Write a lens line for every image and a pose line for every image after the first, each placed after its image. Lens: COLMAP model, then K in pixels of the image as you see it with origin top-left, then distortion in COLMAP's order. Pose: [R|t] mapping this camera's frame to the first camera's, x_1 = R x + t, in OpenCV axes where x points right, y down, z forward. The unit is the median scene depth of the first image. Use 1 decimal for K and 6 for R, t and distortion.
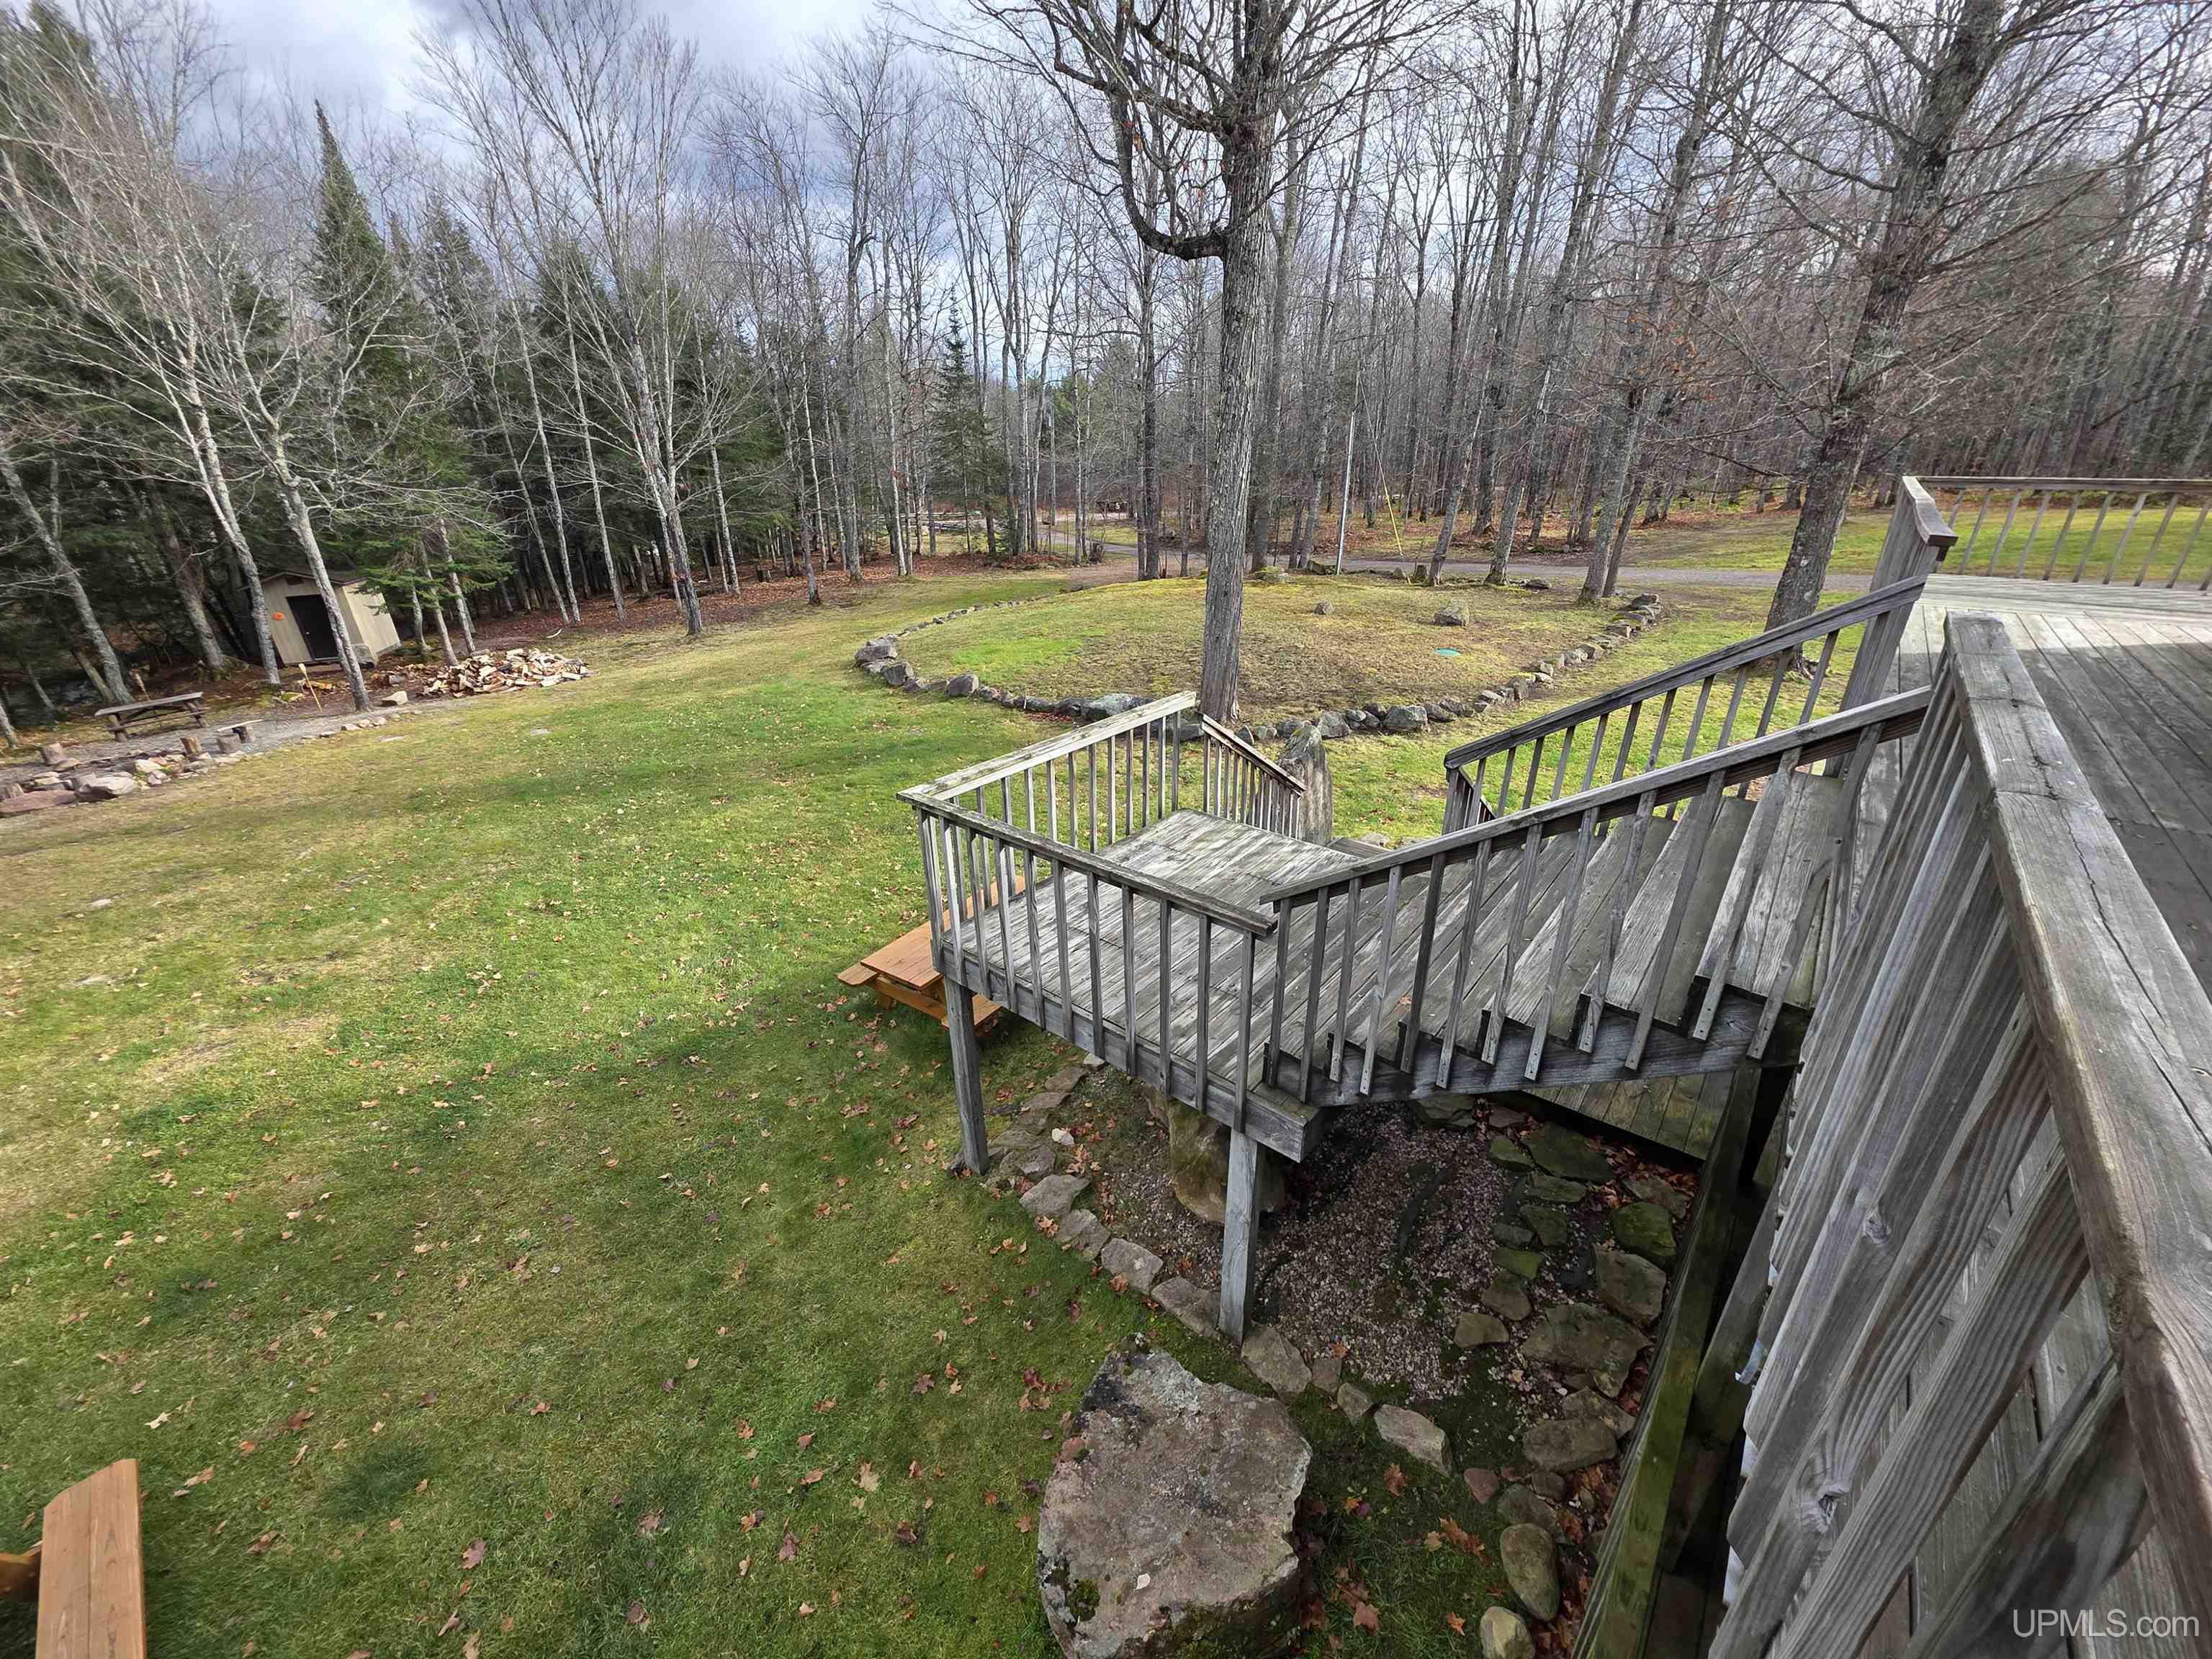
lens RADIAL K [[884.2, 0, 1106.0], [0, 884.2, 829.5], [0, 0, 1]] dist [-0.000056, -0.000005]
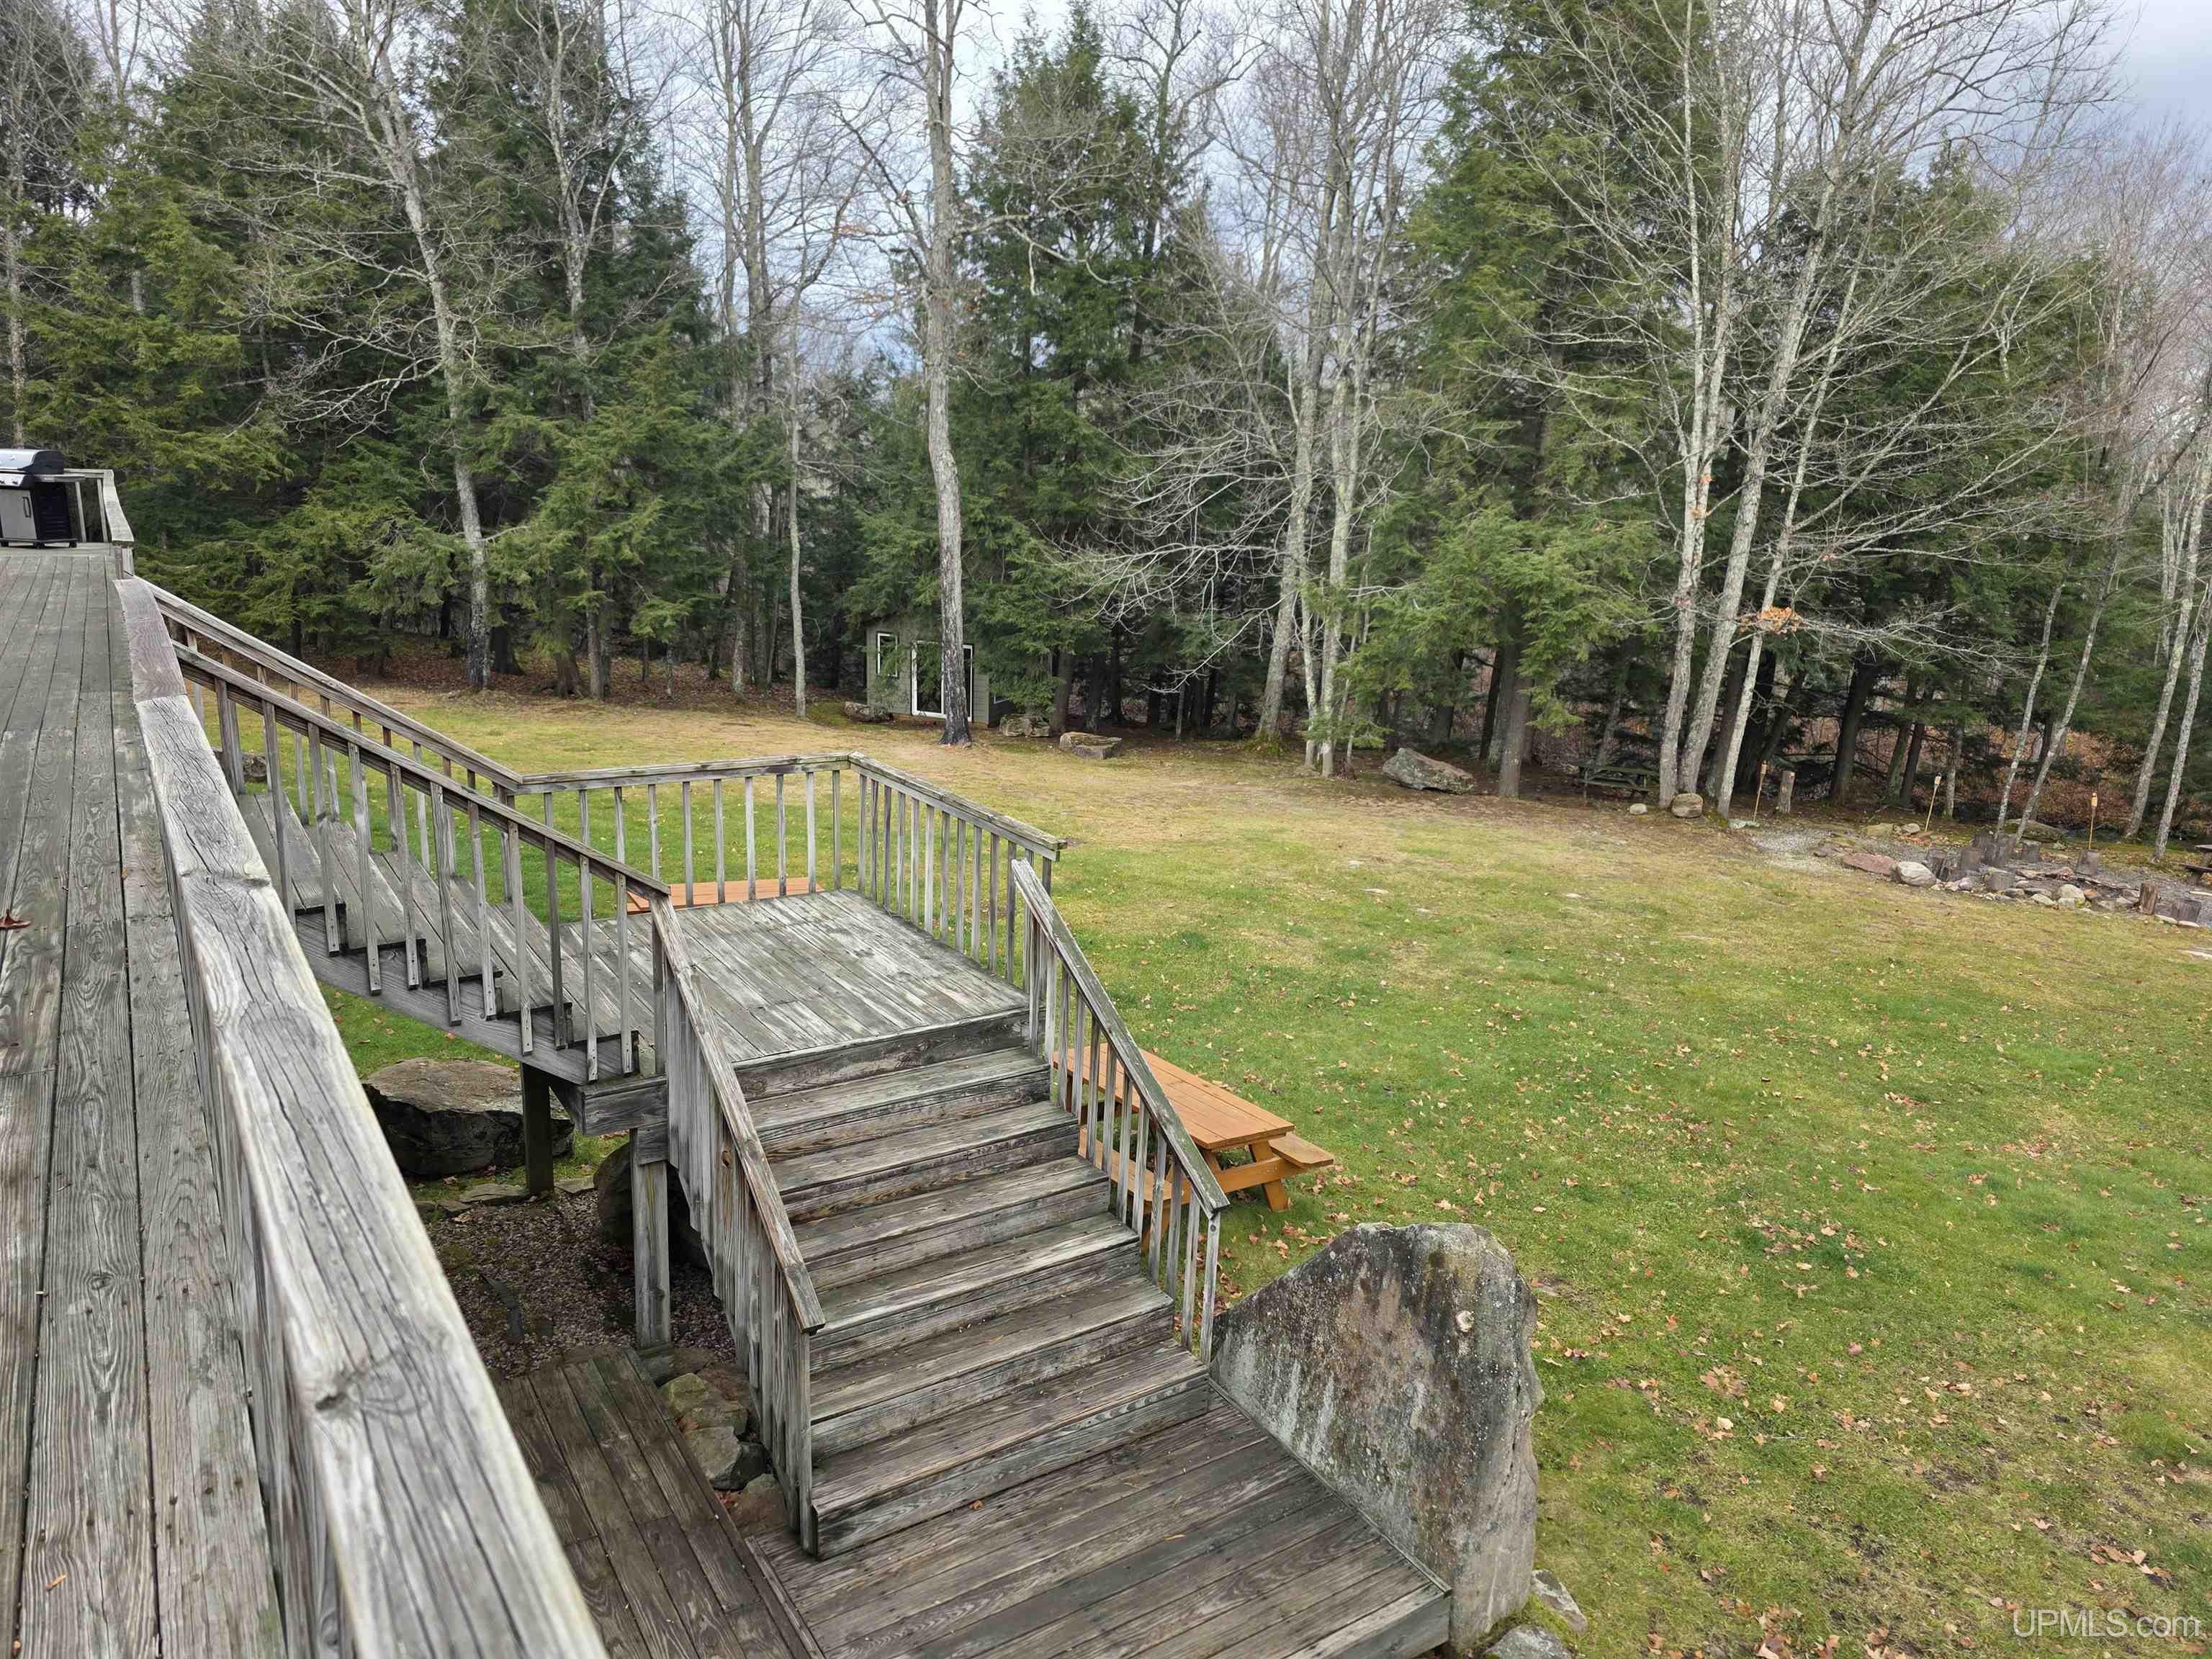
lens RADIAL K [[1479.0, 0, 1106.0], [0, 1479.0, 829.5], [0, 0, 1]] dist [0.000175, 0.000014]
pose [[-0.296600, 0.213542, -0.930821, 0.844673], [-0.418209, 0.847210, 0.327621, -0.405276], [0.858562, 0.486451, -0.161977, 0.901300]]
